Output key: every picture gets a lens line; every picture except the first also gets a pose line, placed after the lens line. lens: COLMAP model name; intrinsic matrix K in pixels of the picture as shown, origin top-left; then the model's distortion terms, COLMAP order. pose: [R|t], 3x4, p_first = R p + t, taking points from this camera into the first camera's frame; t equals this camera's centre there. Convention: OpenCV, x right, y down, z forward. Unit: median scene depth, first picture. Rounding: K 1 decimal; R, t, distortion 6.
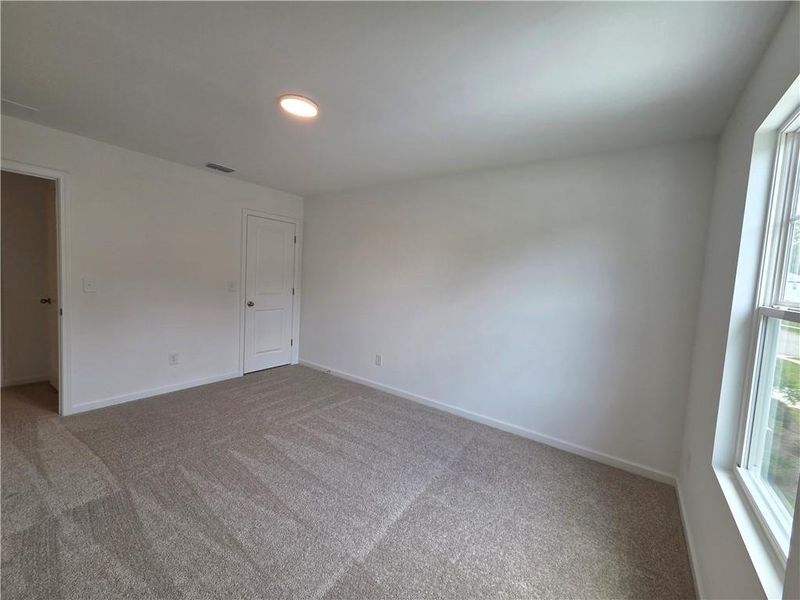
lens RADIAL K [[328.6, 0, 398.5], [0, 328.6, 299.6], [0, 0, 1]] dist [0.006002, -0.000343]
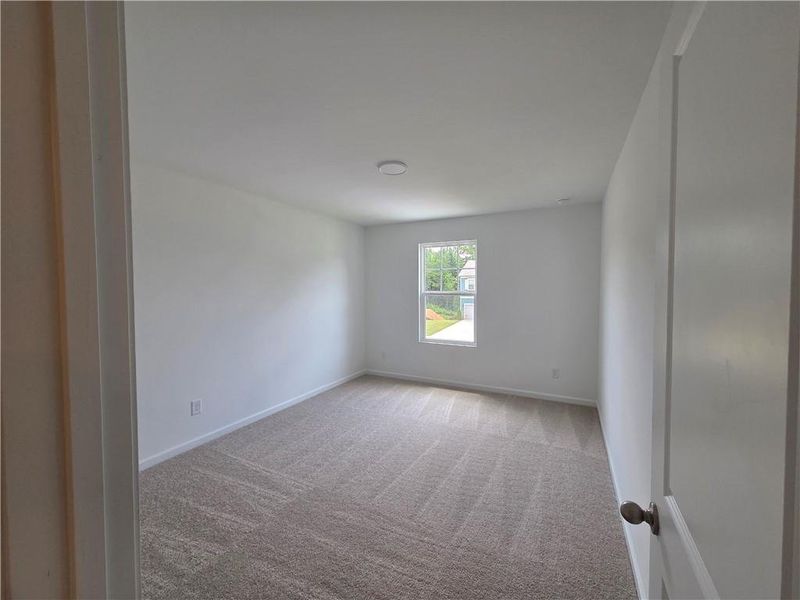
lens RADIAL K [[328.6, 0, 397.8], [0, 328.6, 293.0], [0, 0, 1]] dist [0.006002, -0.000343]
pose [[-0.146481, -0.076273, 0.986269, -0.994605], [0.074614, 0.993331, 0.087901, -0.128319], [-0.986395, 0.086465, -0.139813, 0.725763]]
